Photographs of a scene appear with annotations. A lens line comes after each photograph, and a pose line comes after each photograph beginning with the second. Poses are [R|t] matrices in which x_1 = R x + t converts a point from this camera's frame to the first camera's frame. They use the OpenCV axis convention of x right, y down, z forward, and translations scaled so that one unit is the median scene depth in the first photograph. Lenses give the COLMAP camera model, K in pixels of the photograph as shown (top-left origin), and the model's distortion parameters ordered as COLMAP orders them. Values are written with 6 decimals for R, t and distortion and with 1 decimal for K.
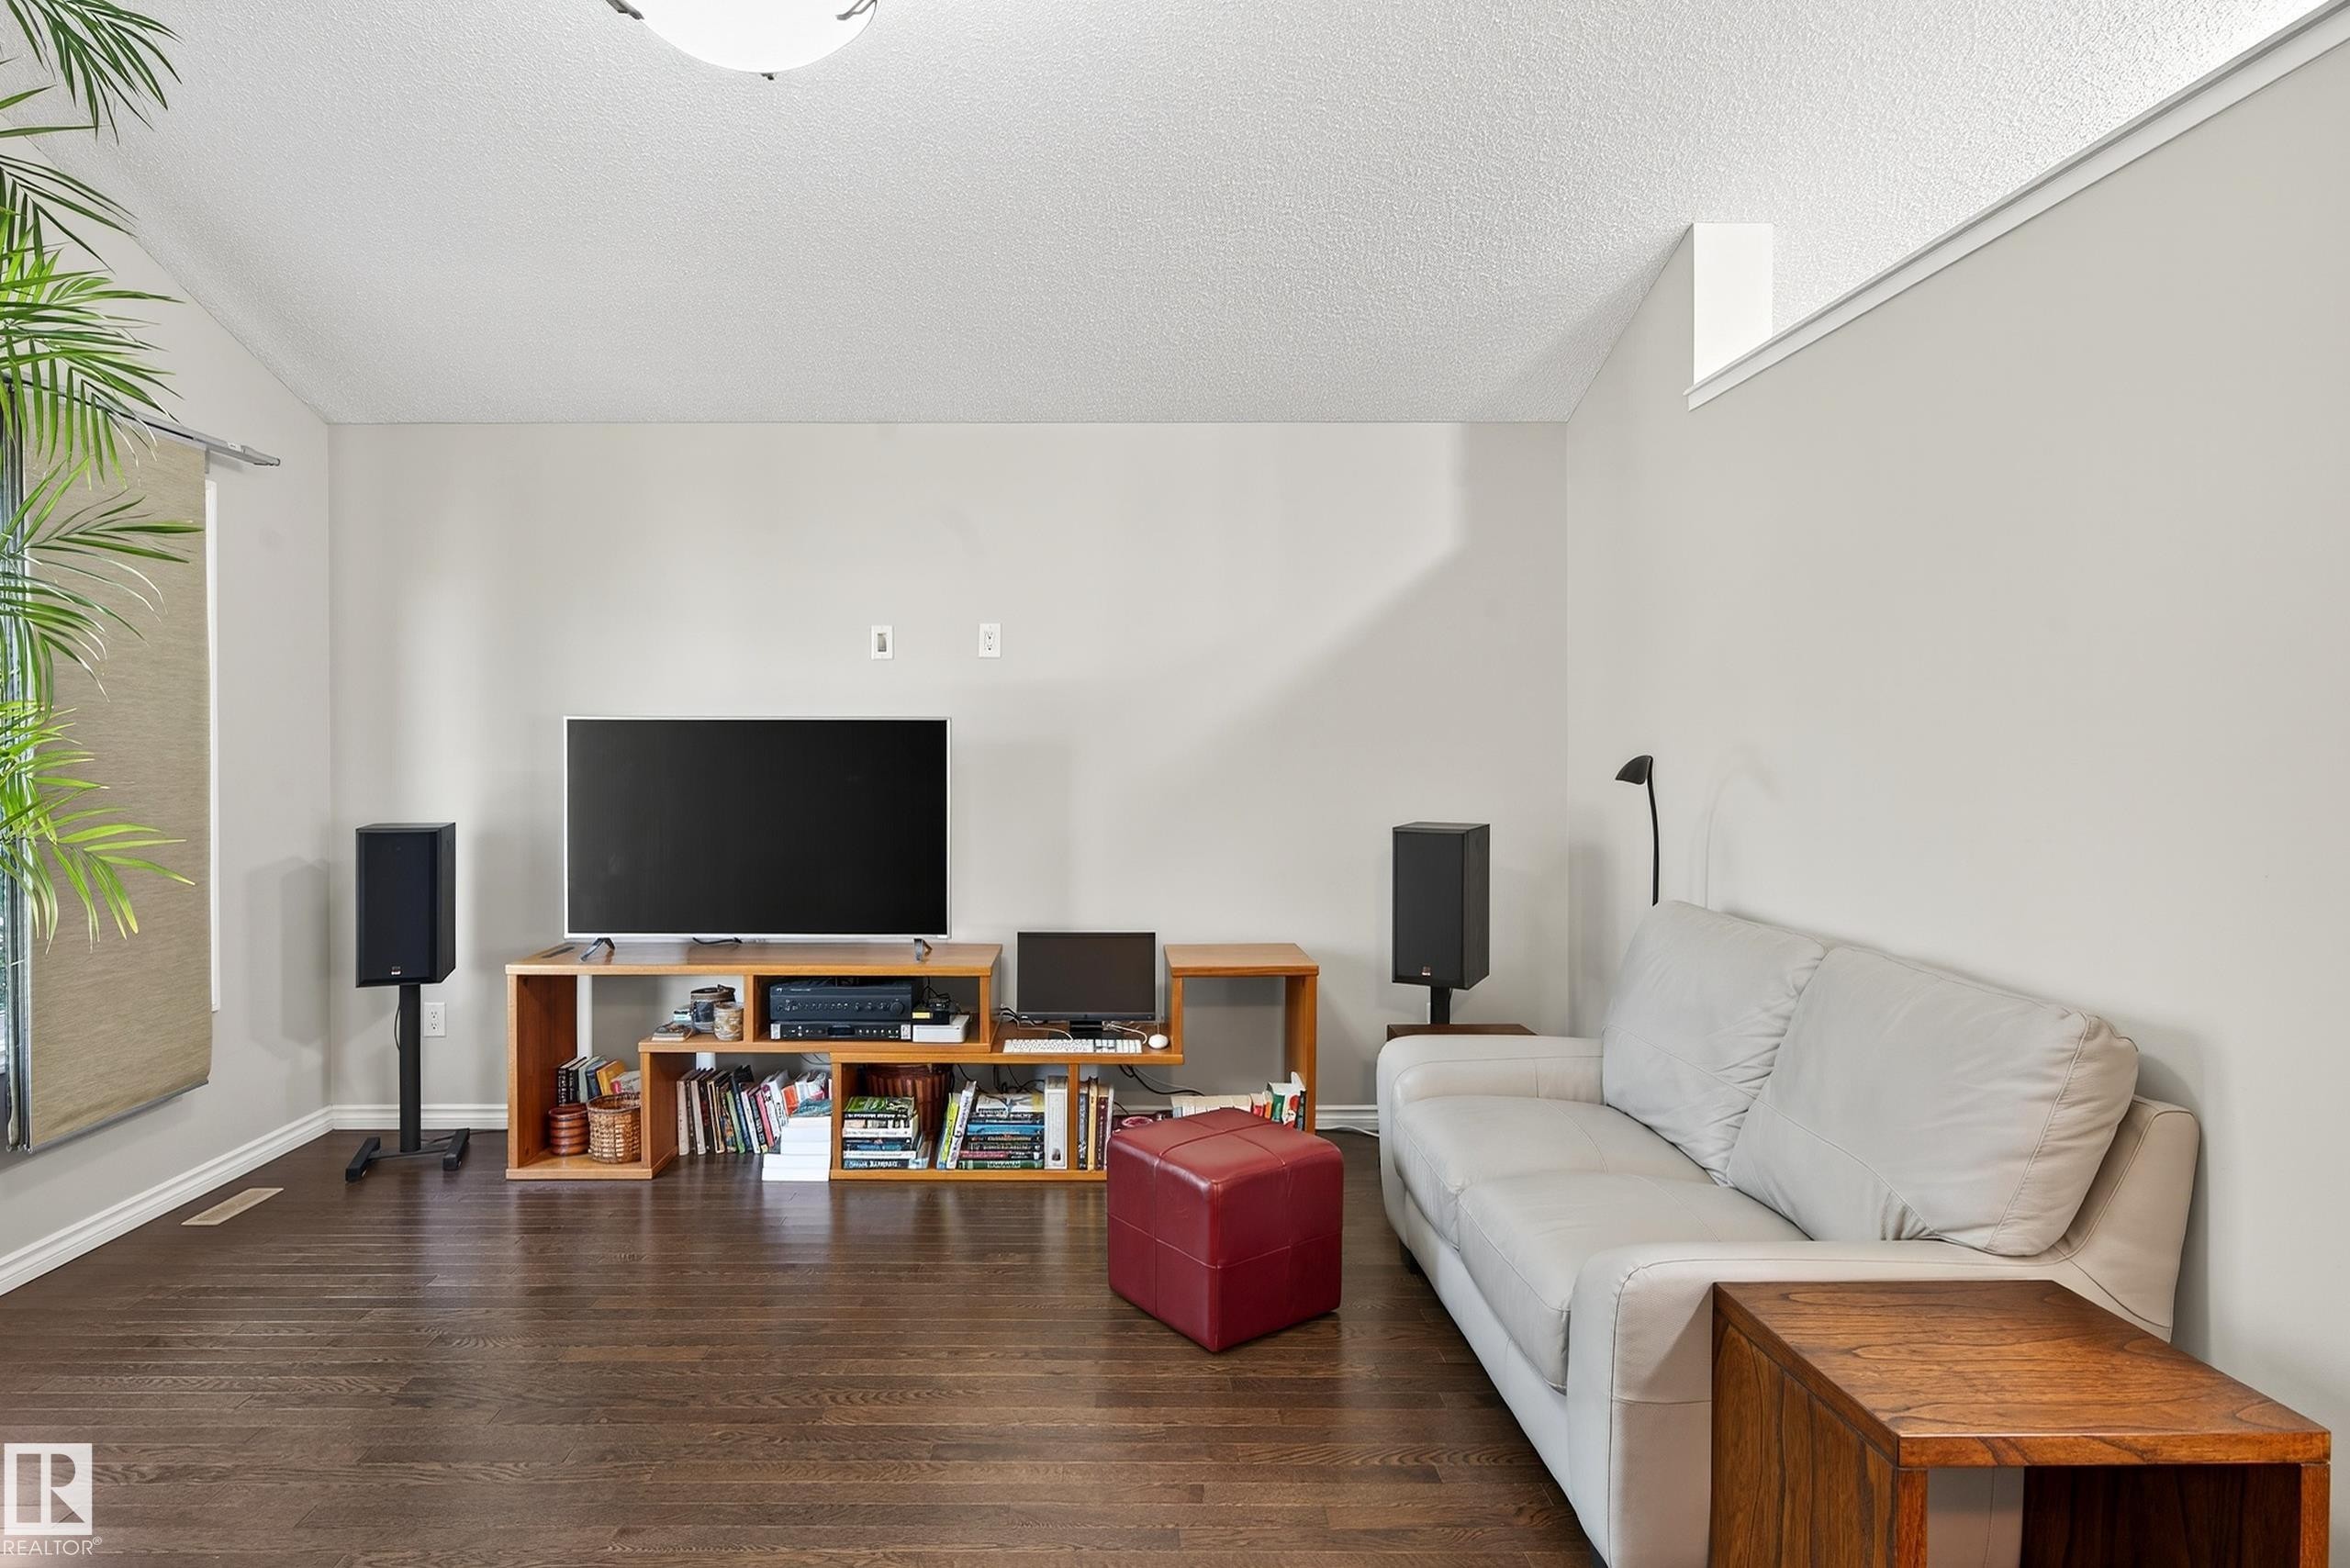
lens RADIAL K [[1239.1, 0, 1171.0], [0, 1239.1, 773.7], [0, 0, 1]] dist [-0.004482, -0.000691]
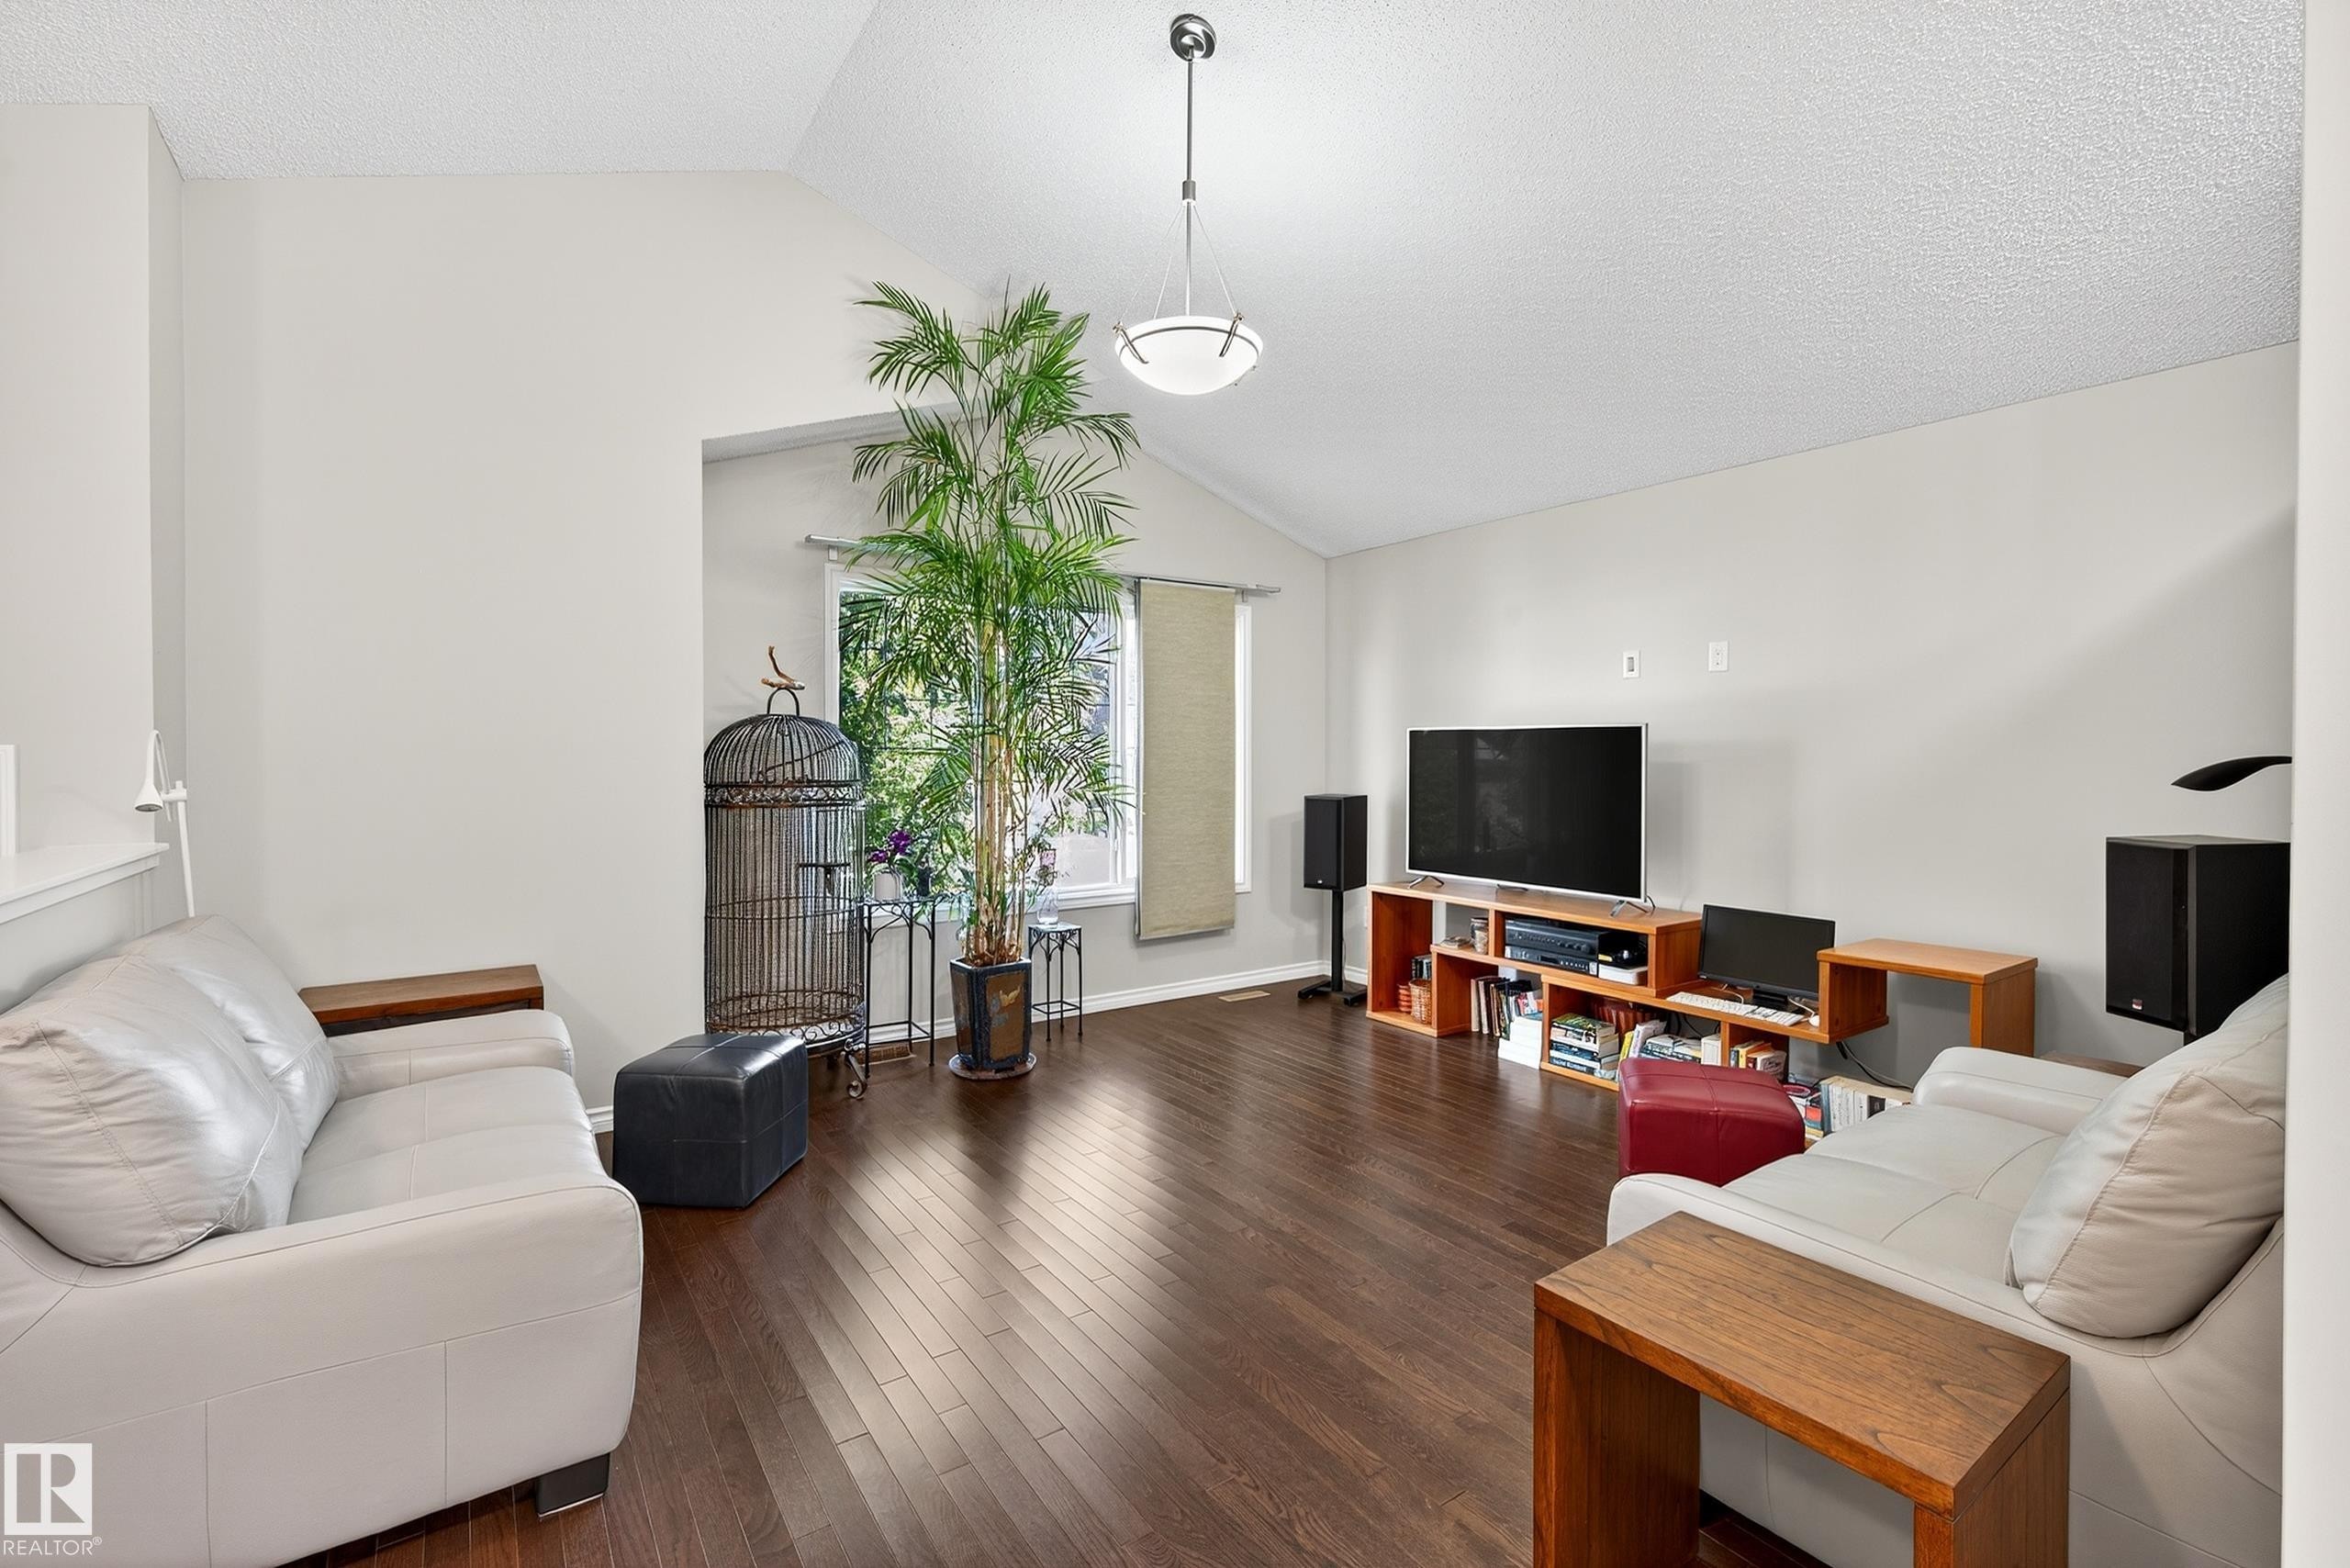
lens RADIAL K [[1037.0, 0, 1171.2], [0, 1037.0, 762.1], [0, 0, 1]] dist [0.001331, 0.000247]
pose [[0.567736, 0.008185, -0.823170, 0.418615], [-0.013511, 0.999909, 0.000624, -0.001204], [0.823100, 0.010768, 0.567794, 0.023133]]
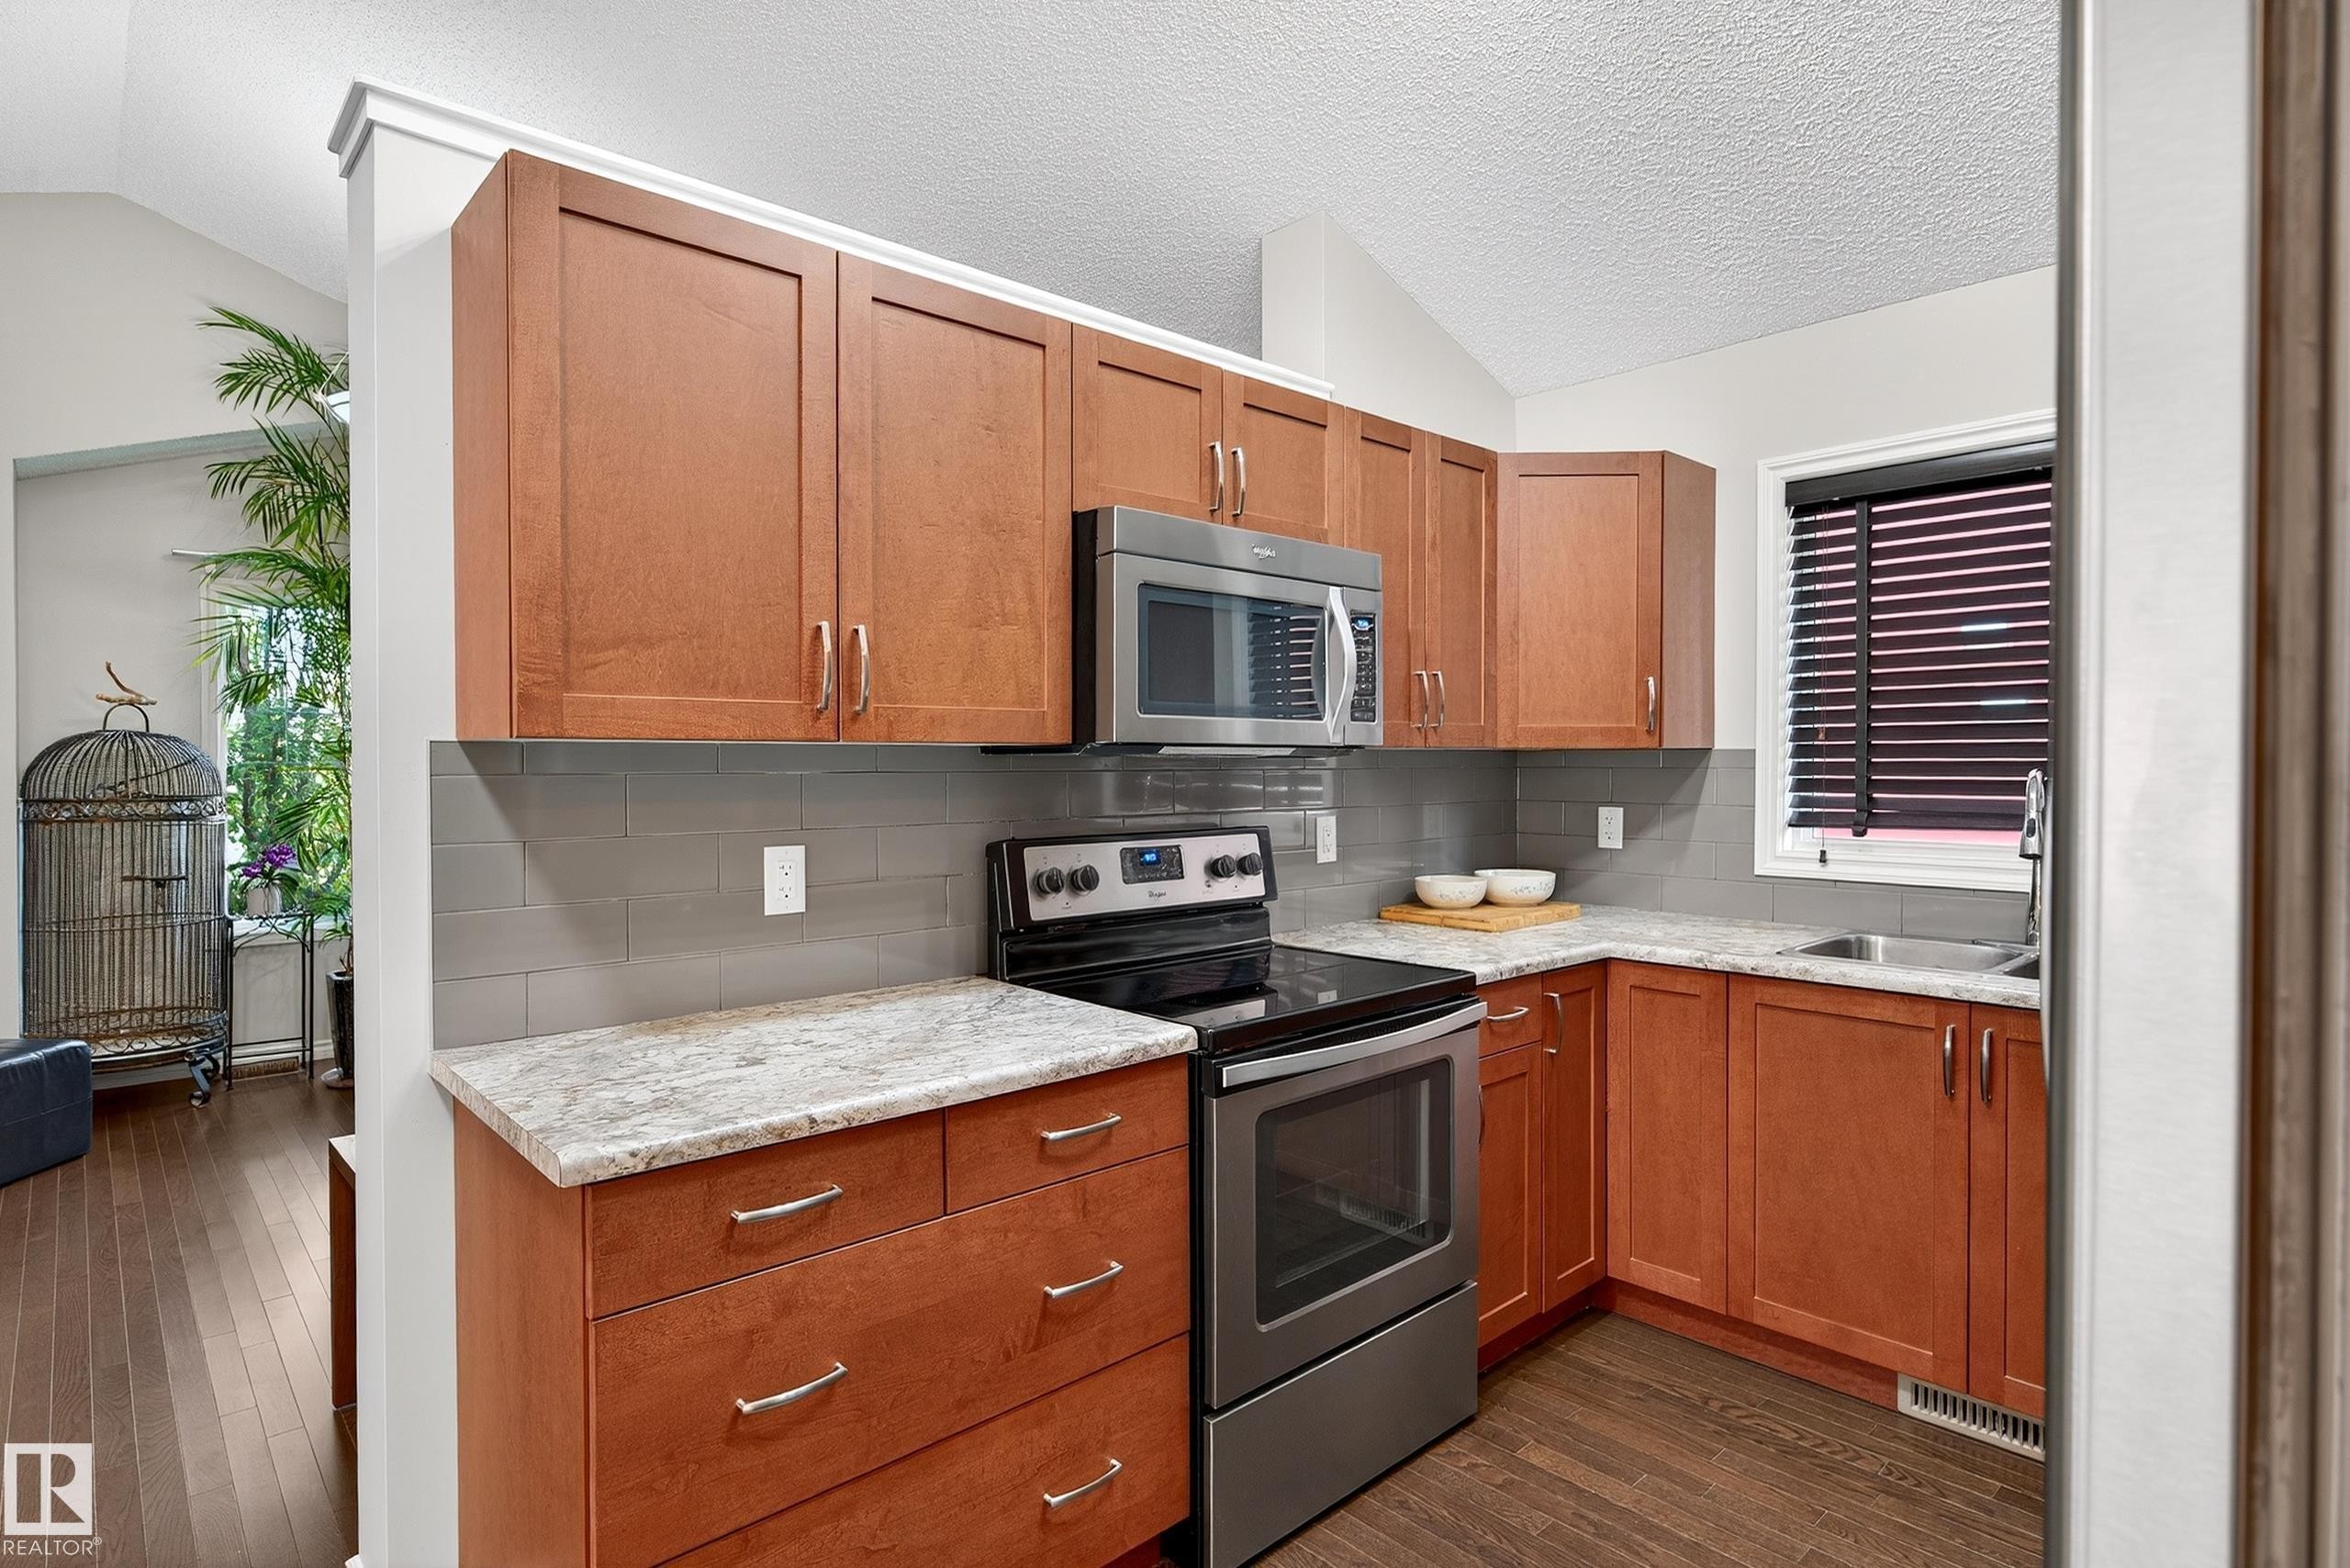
lens RADIAL K [[1188.9, 0, 1175.0], [0, 1188.9, 784.0], [0, 0, 1]] dist [-0.003532, -0.000508]
pose [[0.674333, 0.012398, -0.738323, 0.946112], [-0.011751, 0.999913, 0.006057, -0.008477], [0.738334, 0.004592, 0.674420, 0.275966]]
